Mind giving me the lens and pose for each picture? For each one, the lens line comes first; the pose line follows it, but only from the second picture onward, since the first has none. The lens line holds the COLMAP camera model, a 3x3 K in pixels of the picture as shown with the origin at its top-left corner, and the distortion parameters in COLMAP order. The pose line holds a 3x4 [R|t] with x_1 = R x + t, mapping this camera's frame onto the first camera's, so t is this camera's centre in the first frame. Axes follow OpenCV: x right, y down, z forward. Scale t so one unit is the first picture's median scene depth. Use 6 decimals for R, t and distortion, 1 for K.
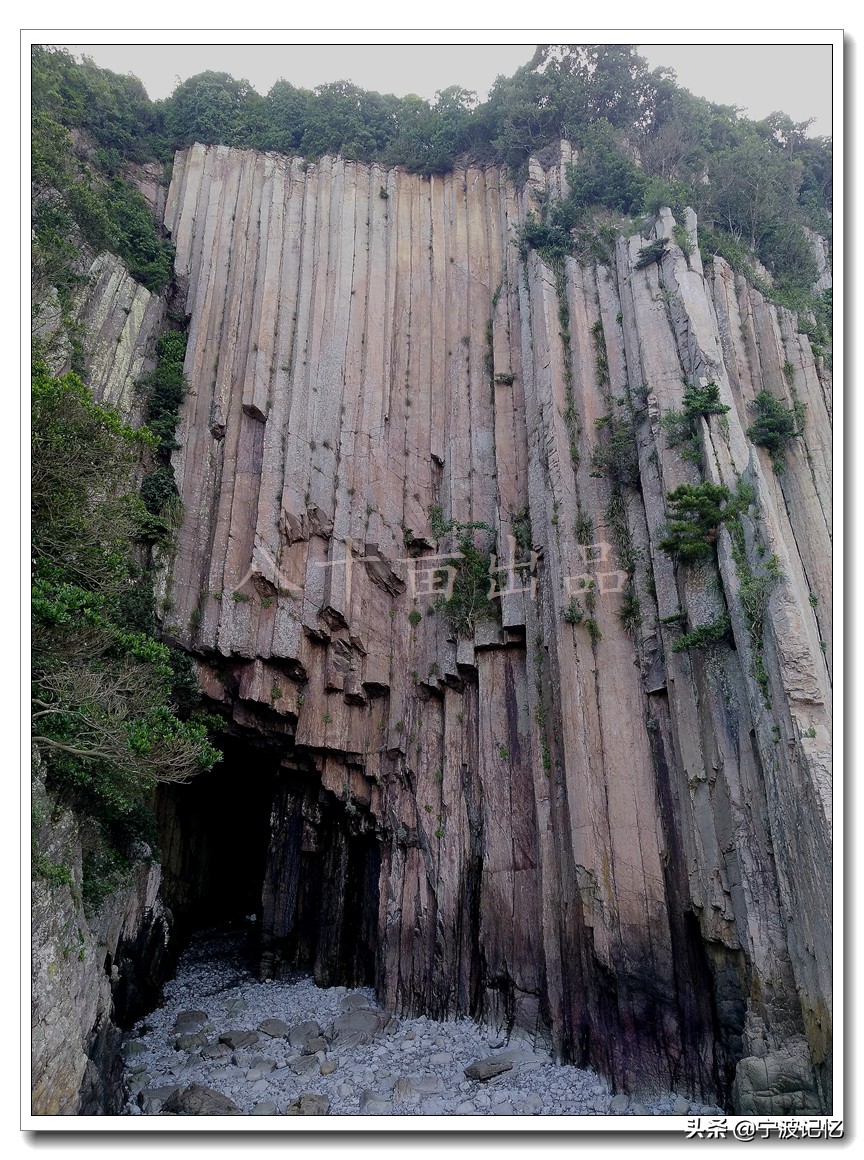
lens RADIAL K [[879.3, 0, 432.0], [0, 879.3, 580.0], [0, 0, 1]] dist [0.065992, -0.122678]
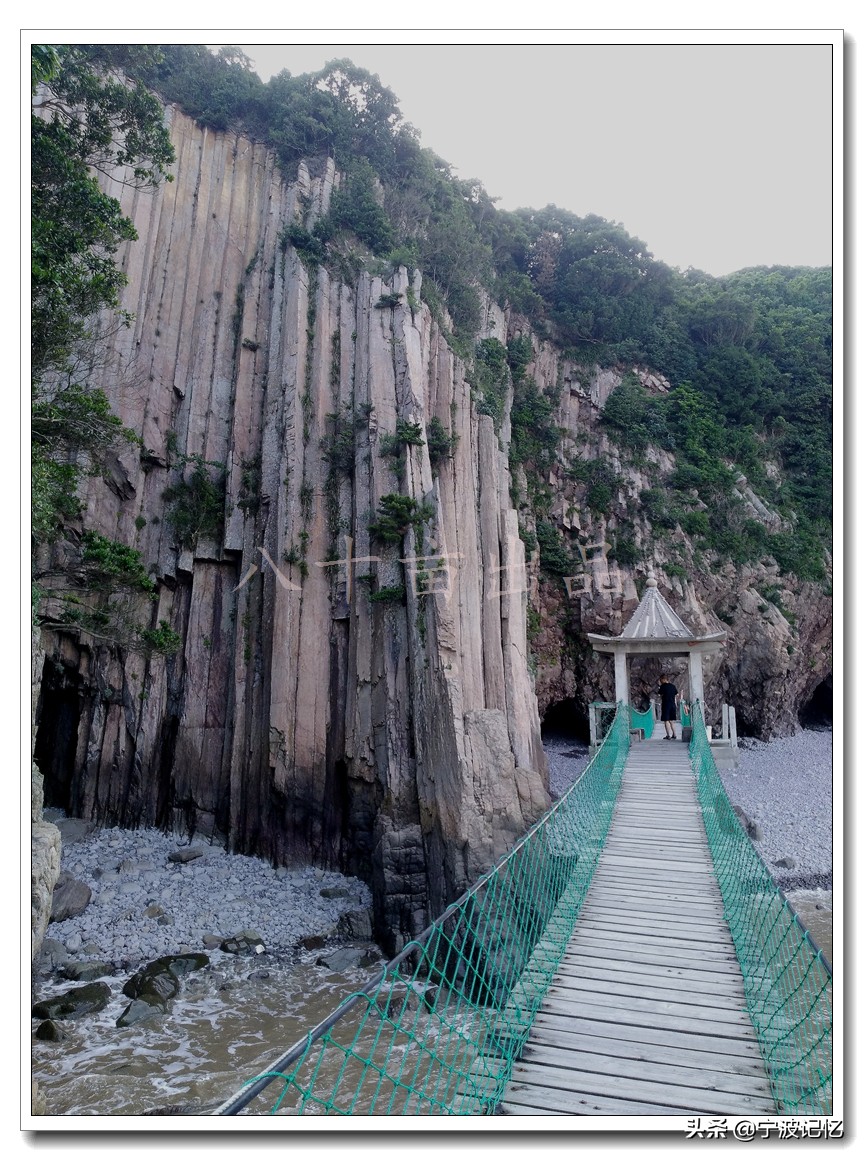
lens RADIAL K [[879.3, 0, 432.0], [0, 879.3, 580.0], [0, 0, 1]] dist [0.065992, -0.122678]
pose [[0.868998, 0.161689, 0.467654, -0.261876], [-0.222752, 0.971755, 0.077940, -0.073468], [-0.441843, -0.171900, 0.880469, -0.298697]]
